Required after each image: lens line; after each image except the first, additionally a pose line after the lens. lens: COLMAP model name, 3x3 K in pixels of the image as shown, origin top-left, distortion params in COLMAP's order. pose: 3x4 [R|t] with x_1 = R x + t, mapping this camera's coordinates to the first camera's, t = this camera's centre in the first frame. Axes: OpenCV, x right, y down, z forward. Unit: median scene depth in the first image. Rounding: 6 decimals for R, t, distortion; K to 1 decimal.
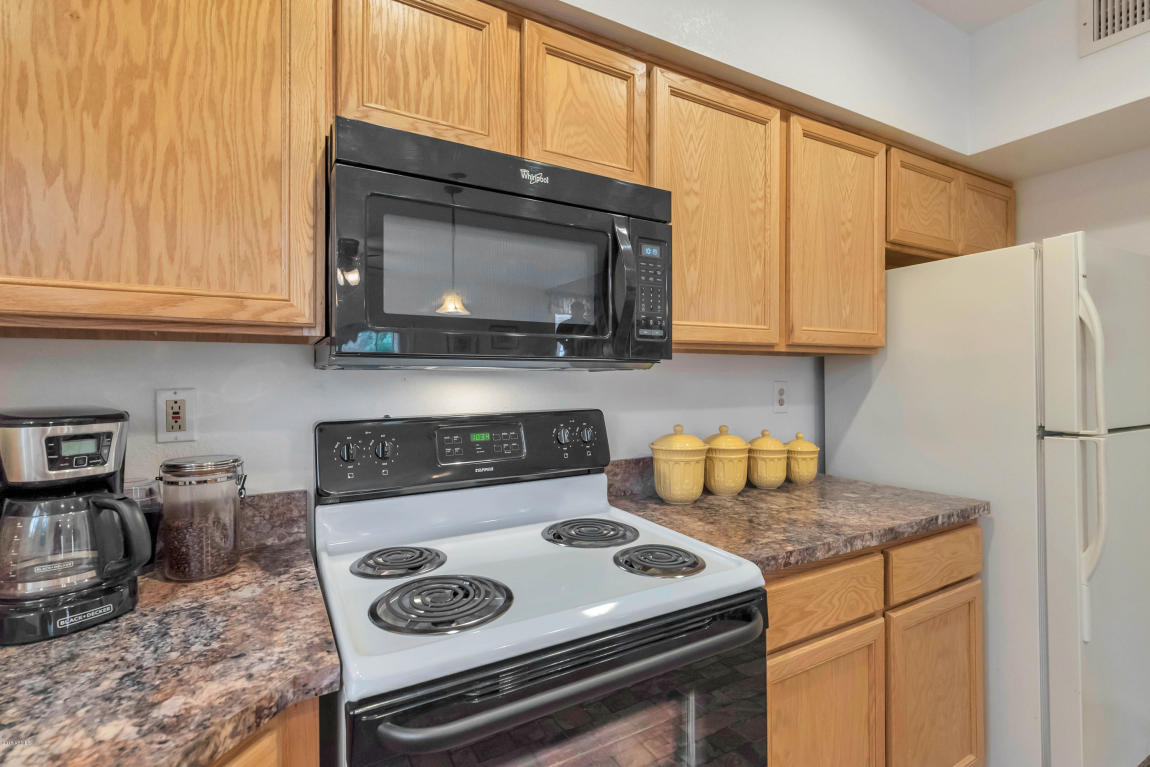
lens RADIAL K [[522.3, 0, 566.6], [0, 522.3, 373.9], [0, 0, 1]] dist [-0.013205, -0.000005]
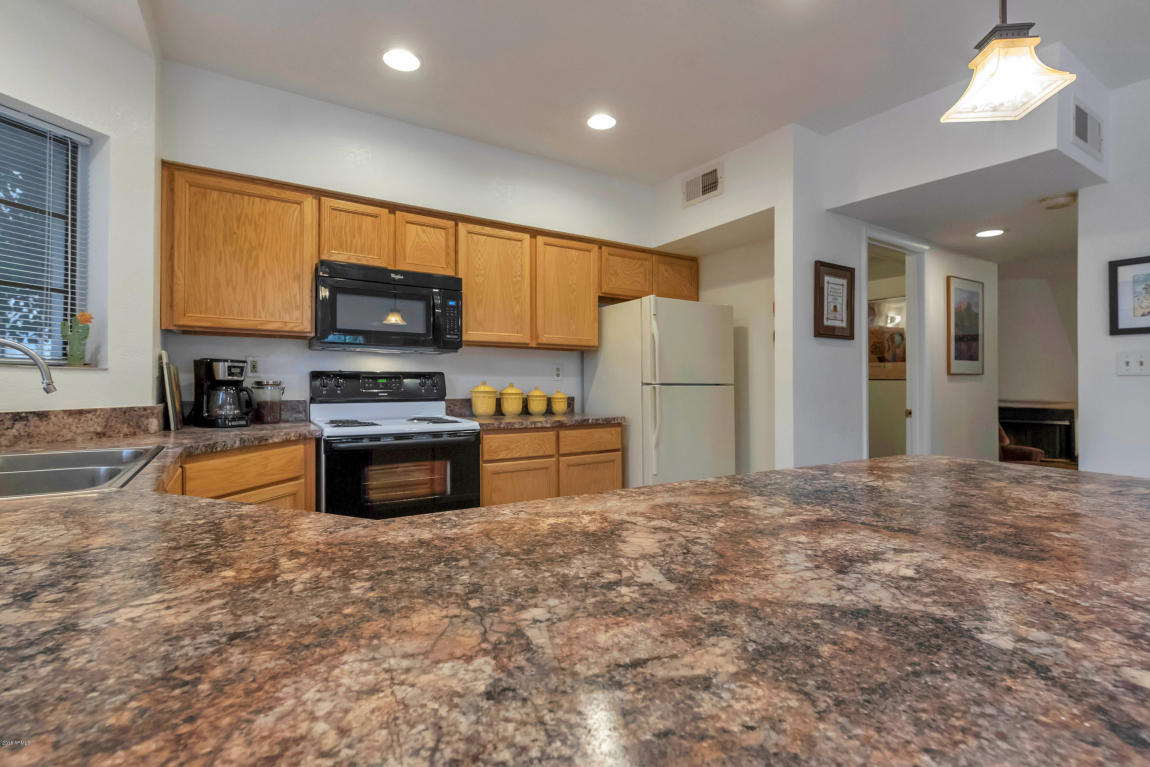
lens RADIAL K [[522.3, 0, 582.9], [0, 522.3, 389.9], [0, 0, 1]] dist [-0.013205, -0.000005]
pose [[0.997449, 0.005818, 0.071146, 0.589331], [-0.006930, 0.999857, 0.015397, 0.125237], [-0.071046, -0.015851, 0.997347, -1.446578]]
